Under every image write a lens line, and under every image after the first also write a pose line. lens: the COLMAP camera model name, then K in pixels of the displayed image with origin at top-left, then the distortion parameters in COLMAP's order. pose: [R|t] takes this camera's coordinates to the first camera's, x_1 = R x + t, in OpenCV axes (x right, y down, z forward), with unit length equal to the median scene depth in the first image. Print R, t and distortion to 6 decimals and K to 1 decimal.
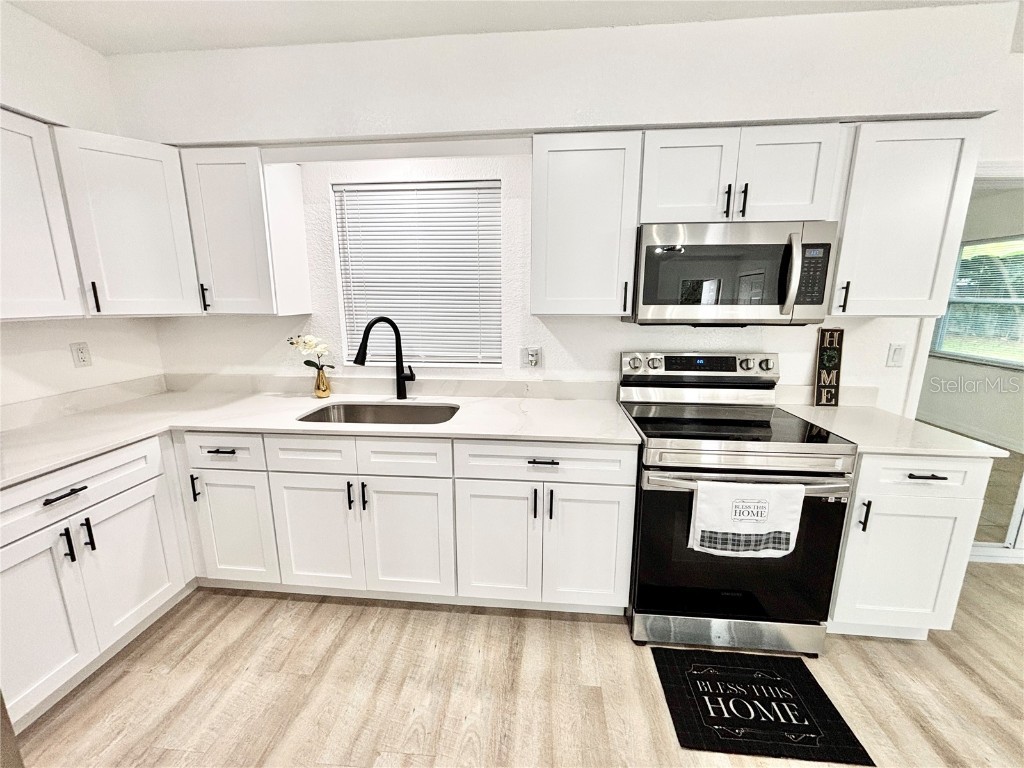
lens RADIAL K [[414.2, 0, 510.8], [0, 414.2, 381.7], [0, 0, 1]] dist [0.001742, -0.000638]
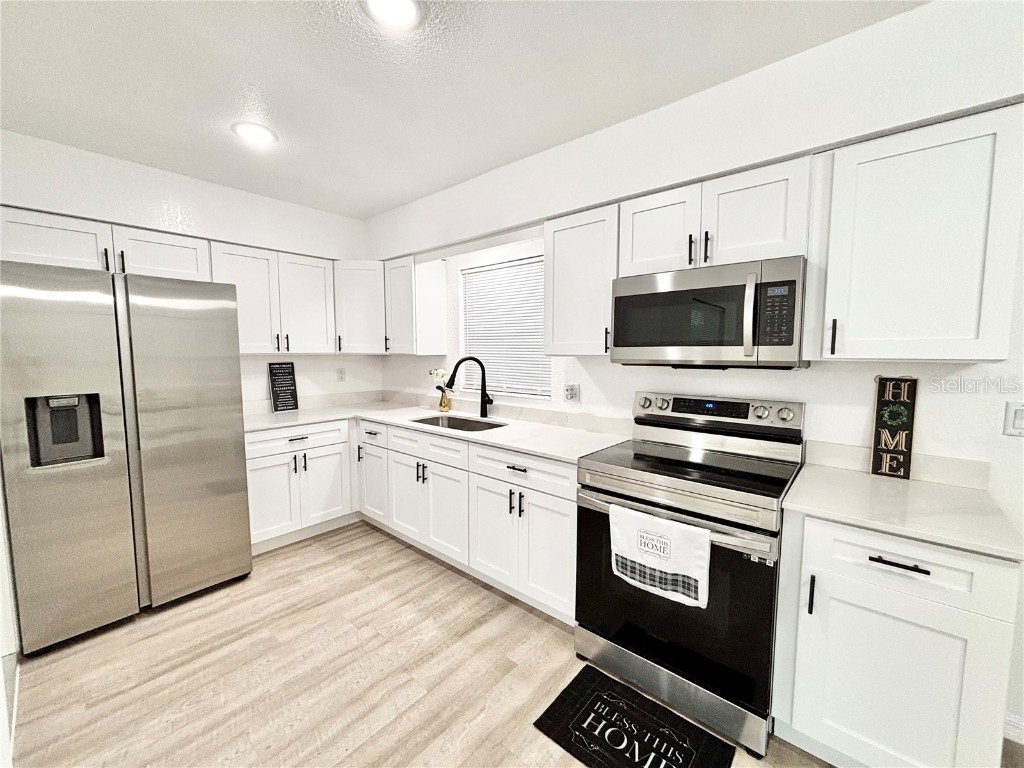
lens RADIAL K [[414.2, 0, 510.8], [0, 414.2, 381.7], [0, 0, 1]] dist [0.001742, -0.000638]
pose [[0.814419, 0.047024, -0.578369, 0.709960], [-0.117692, 0.989381, -0.085284, 0.037509], [0.568217, 0.137526, 0.811305, -0.065383]]
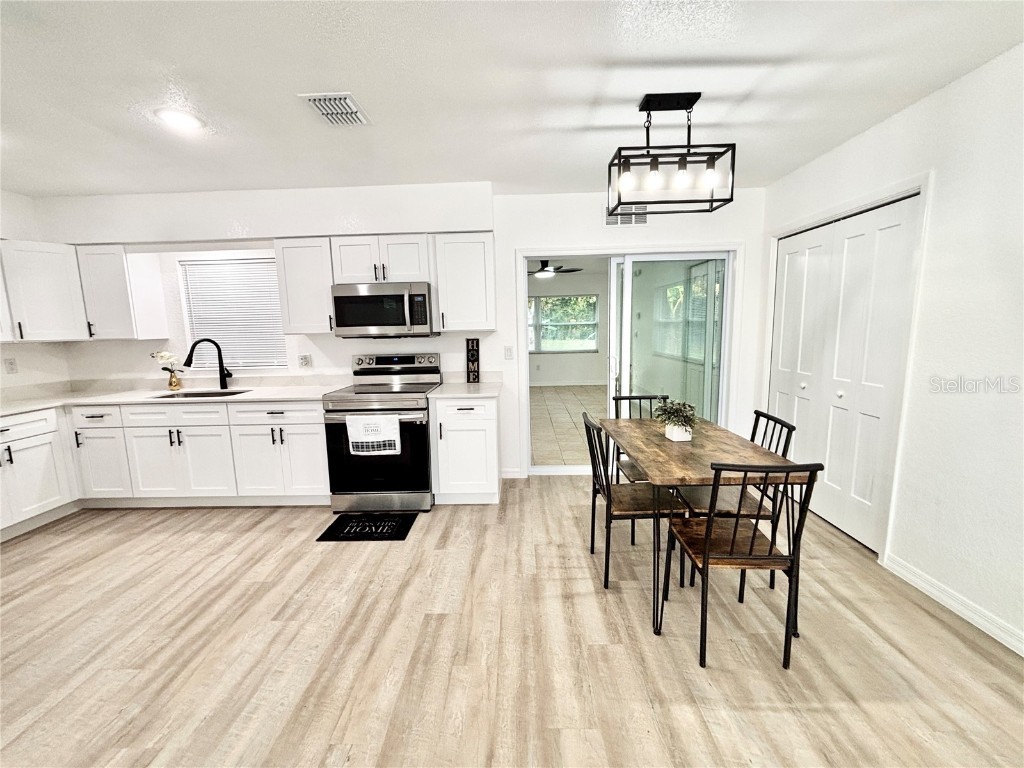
lens RADIAL K [[414.2, 0, 510.8], [0, 414.2, 381.7], [0, 0, 1]] dist [0.001742, -0.000638]
pose [[0.997442, -0.033106, 0.063345, 0.920110], [0.037271, 0.997141, -0.065733, 0.197477], [-0.060988, 0.067925, 0.995825, -0.832313]]
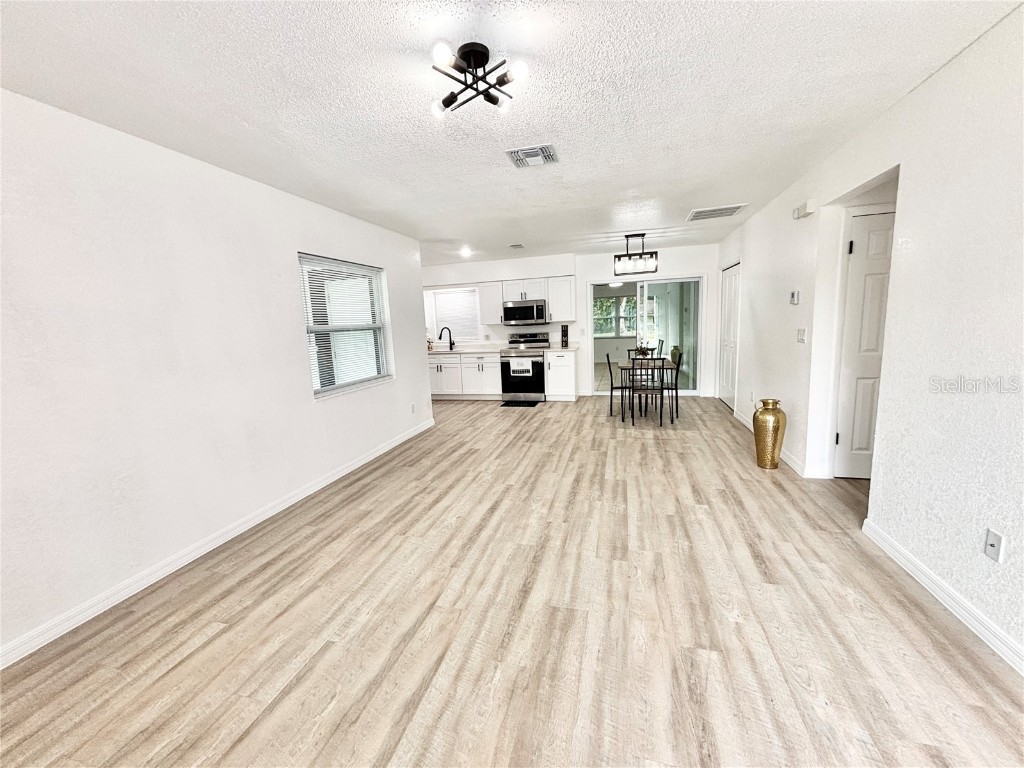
lens RADIAL K [[414.2, 0, 510.8], [0, 414.2, 381.7], [0, 0, 1]] dist [0.001742, -0.000638]
pose [[0.982739, -0.018811, -0.184037, 1.085453], [0.008608, 0.998389, -0.056082, 0.629476], [0.184795, 0.053530, 0.981318, -2.913779]]
